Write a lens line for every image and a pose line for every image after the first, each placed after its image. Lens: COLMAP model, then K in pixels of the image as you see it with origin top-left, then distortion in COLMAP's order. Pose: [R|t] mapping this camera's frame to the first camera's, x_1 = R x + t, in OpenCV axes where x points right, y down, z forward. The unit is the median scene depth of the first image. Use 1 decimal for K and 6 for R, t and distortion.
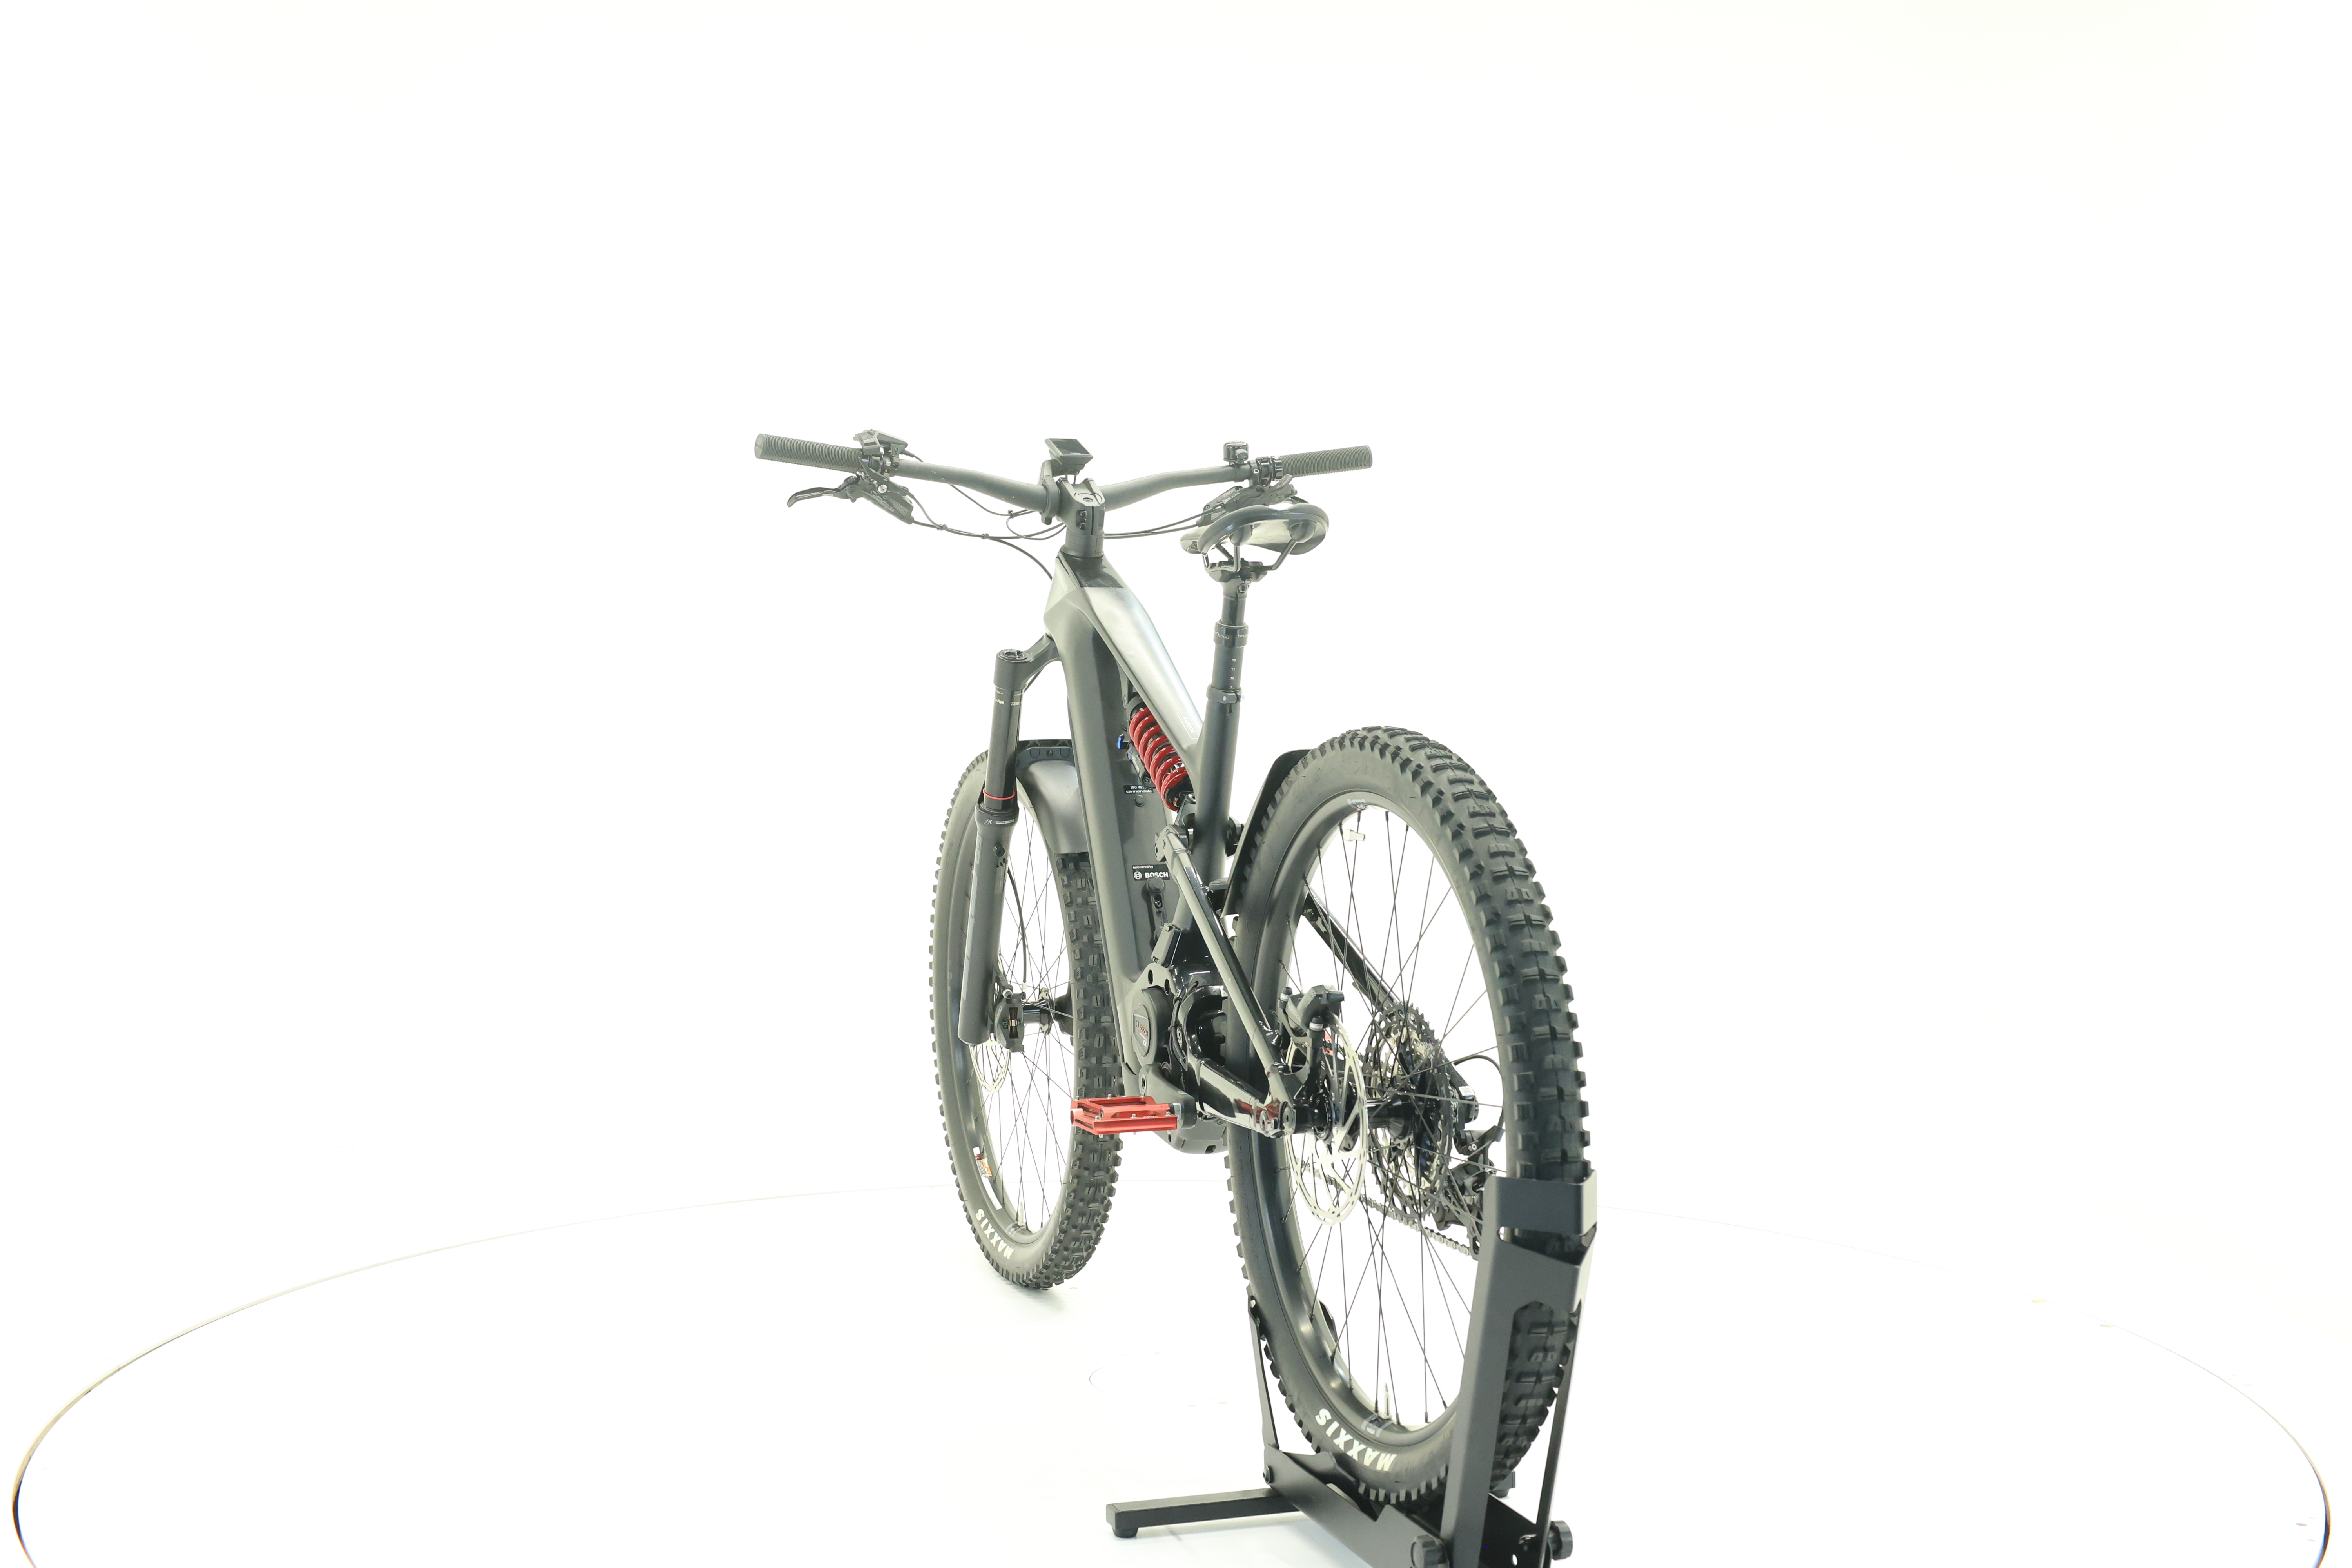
lens RADIAL K [[2500.8, 0, 1169.9], [0, 2500.8, 782.7], [0, 0, 1]] dist [0.006309, 0.000000]
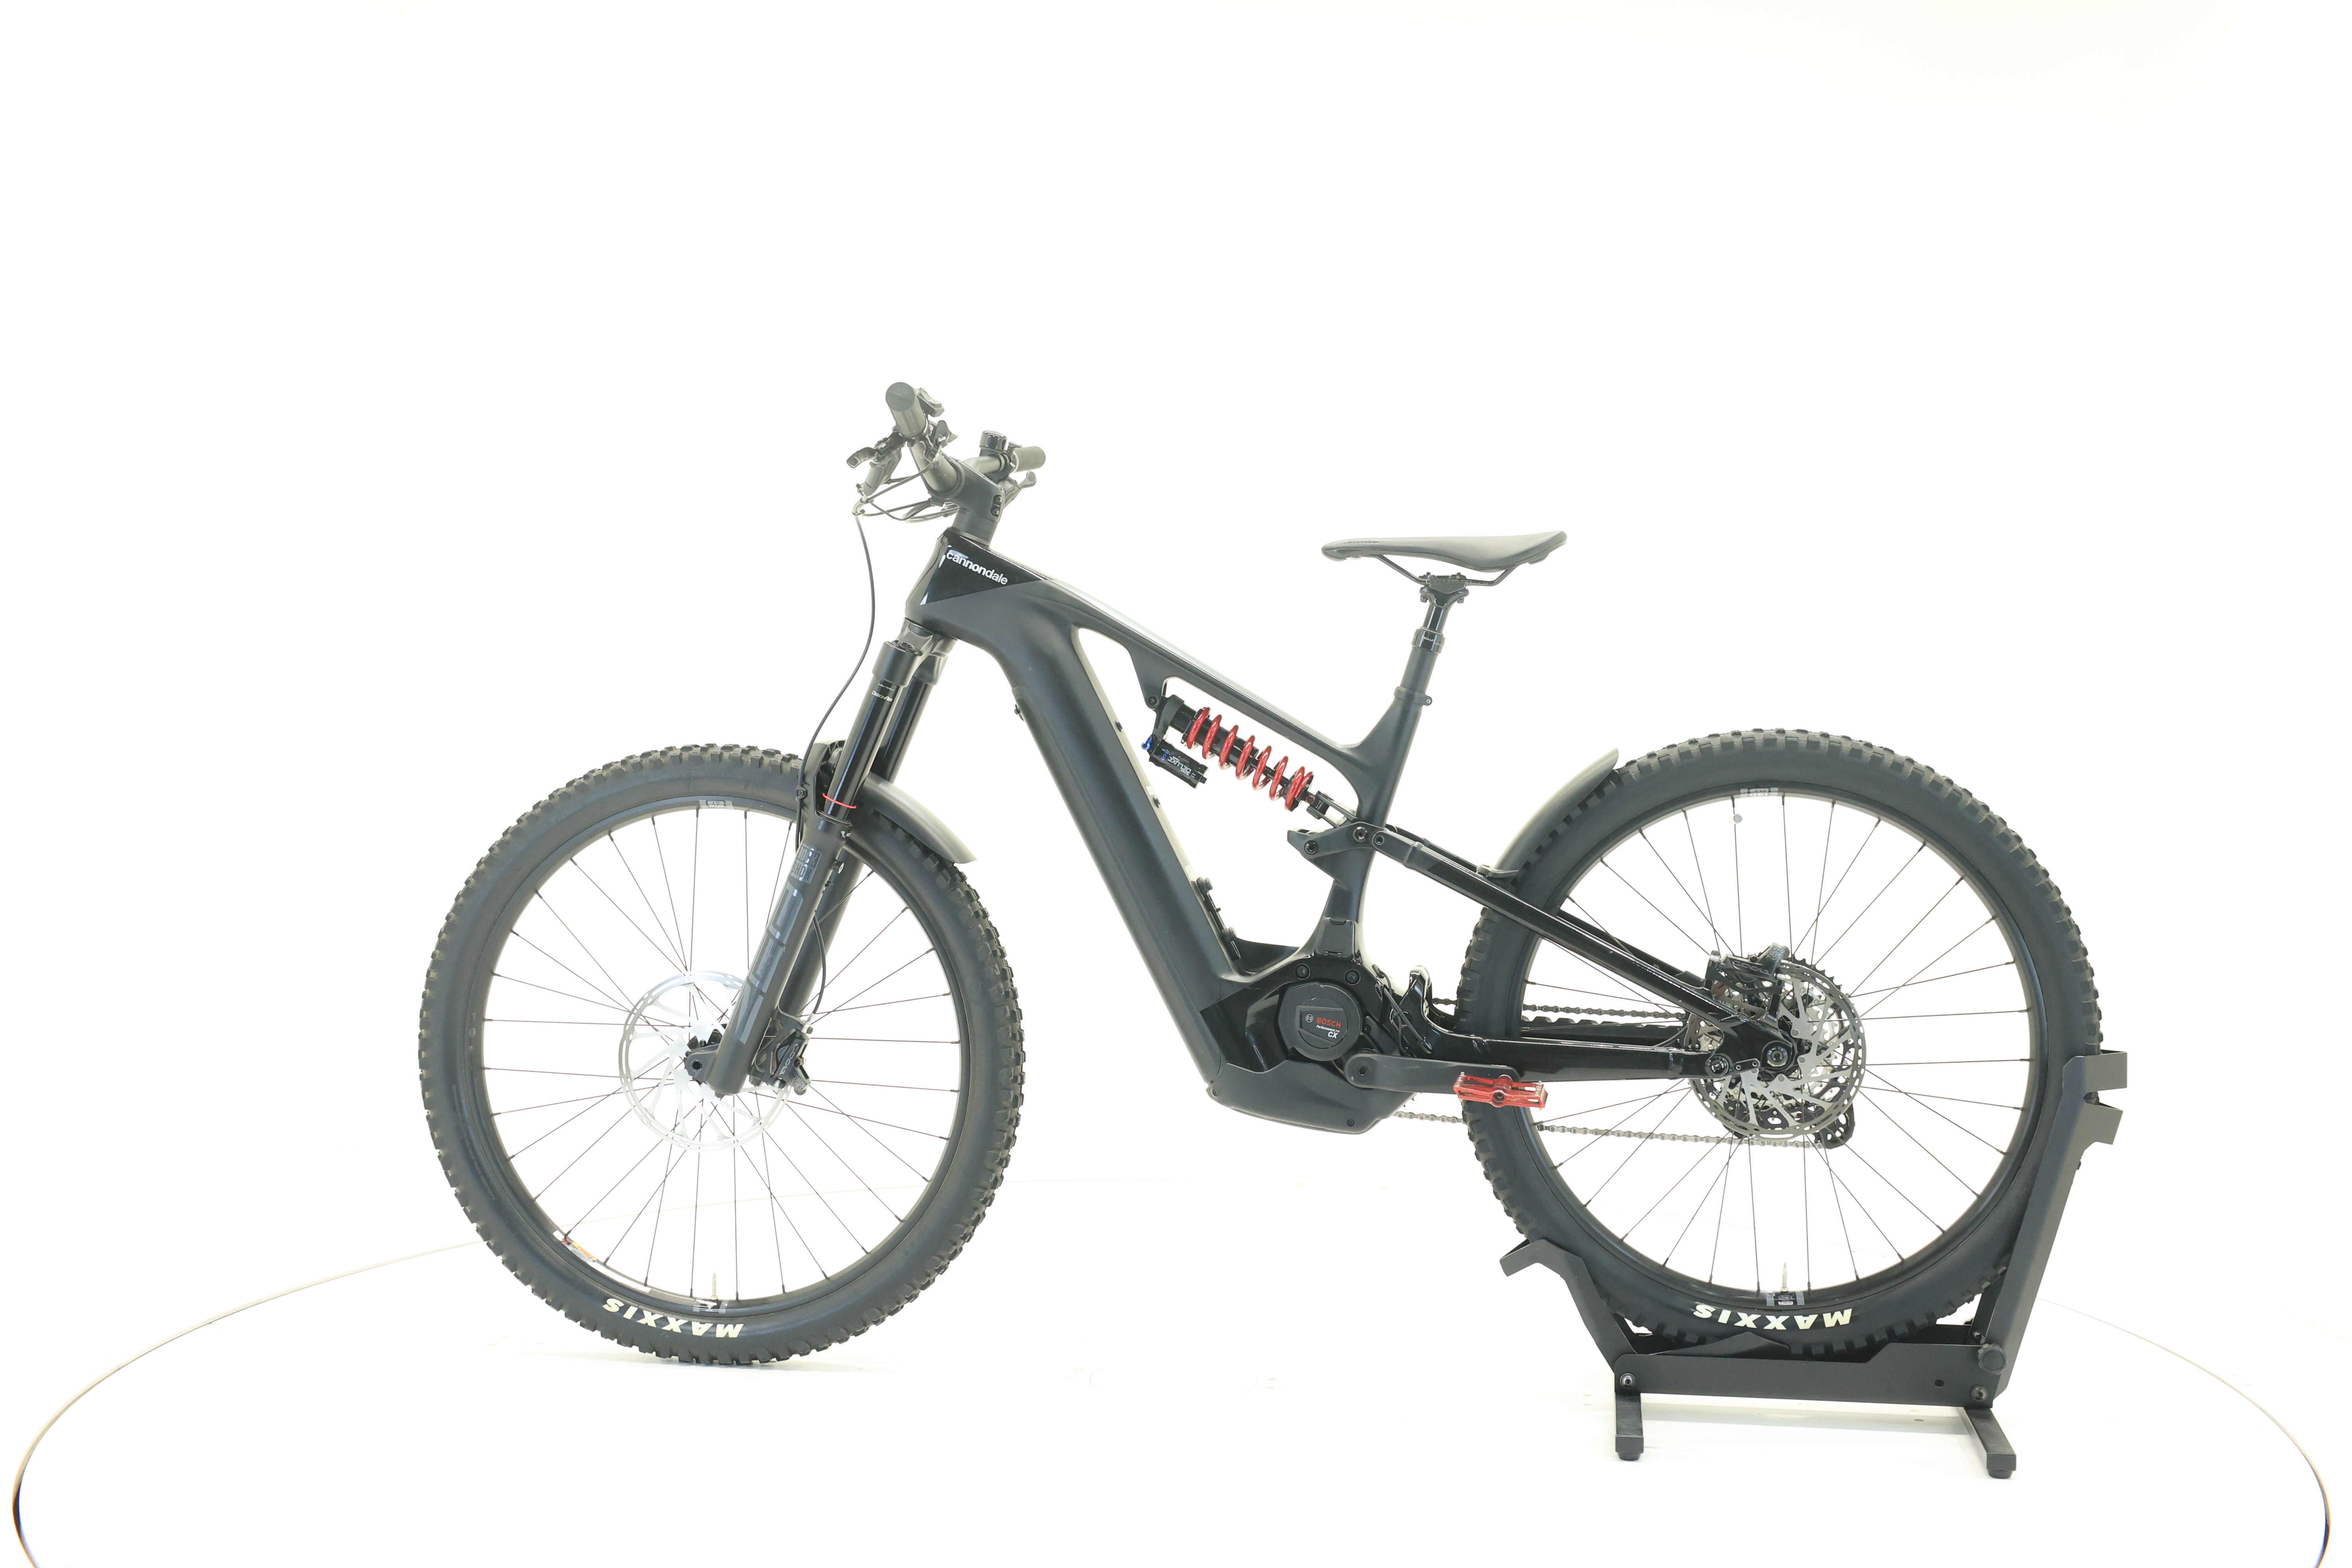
lens RADIAL K [[2500.8, 0, 1181.3], [0, 2500.8, 776.1], [0, 0, 1]] dist [0.006309, 0.000000]
pose [[0.474646, -0.025112, 0.879819, -0.844794], [0.018009, 0.999661, 0.018817, -0.020458], [-0.879993, 0.006913, 0.474937, 0.505081]]
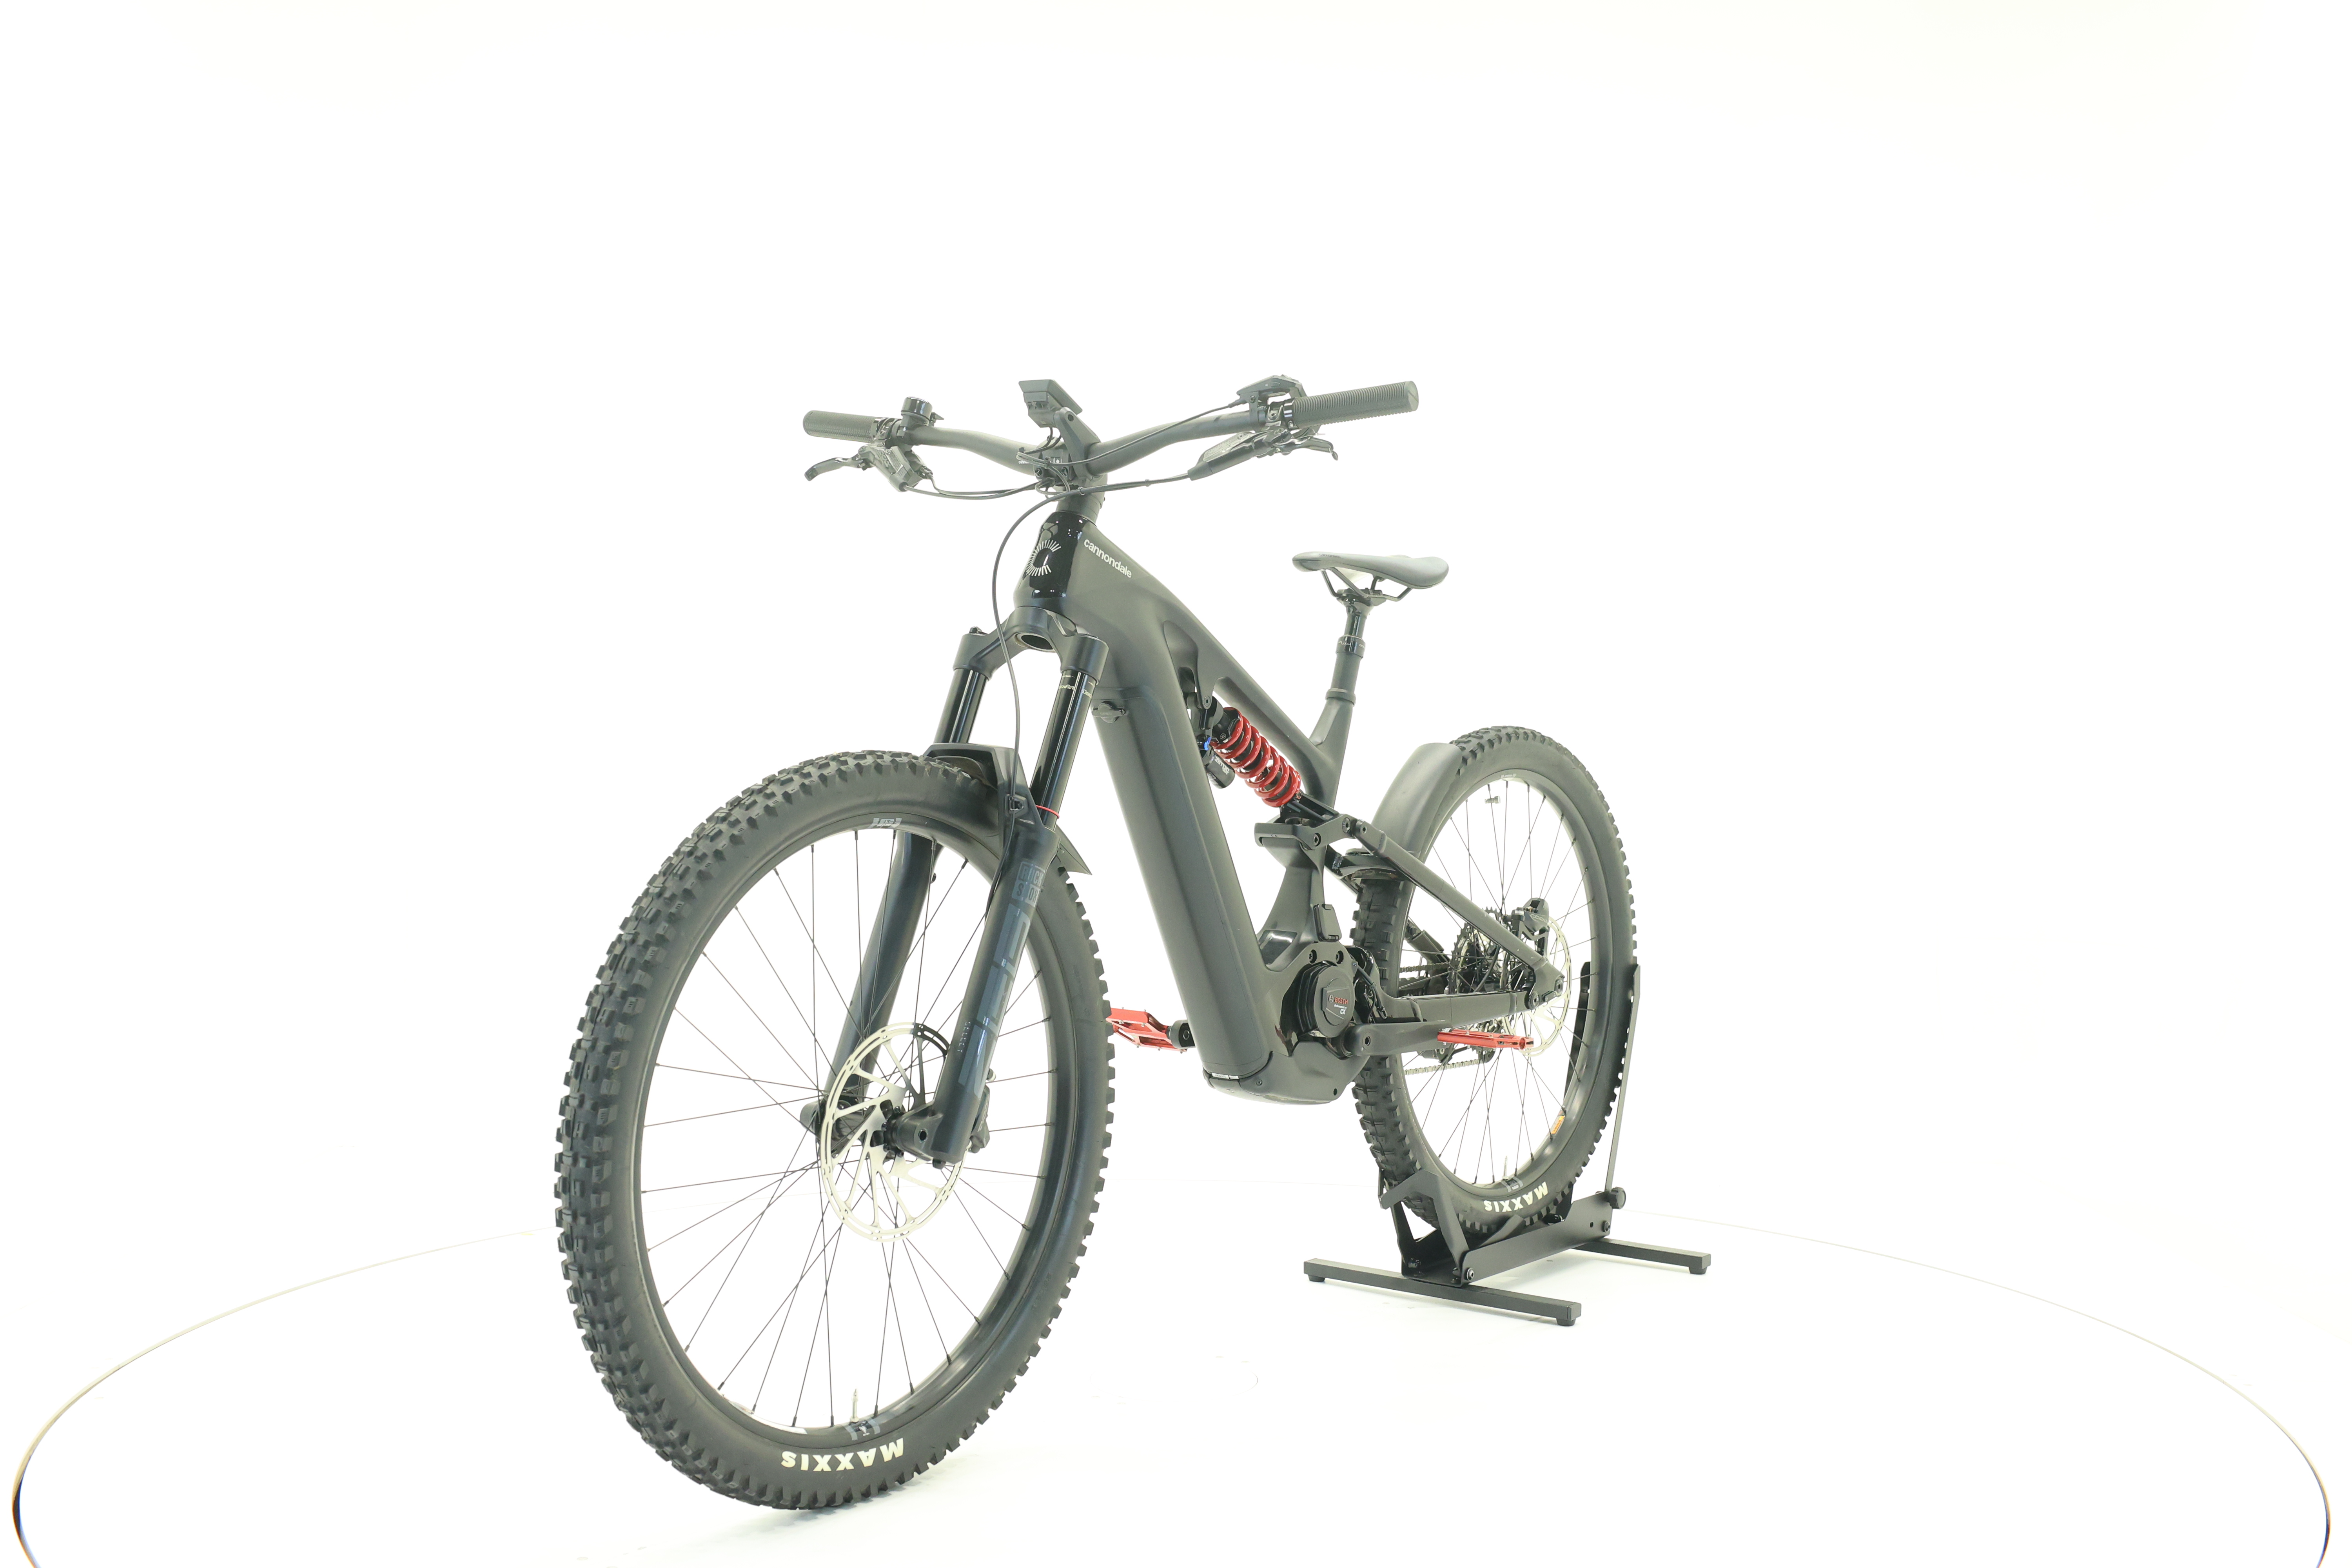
lens RADIAL K [[2500.8, 0, 1175.4], [0, 2500.8, 779.9], [0, 0, 1]] dist [0.006309, 0.000000]
pose [[-0.543860, -0.032567, 0.838544, -0.804172], [0.008342, 0.998987, 0.044209, -0.043393], [-0.839134, 0.031039, -0.543038, 1.488297]]
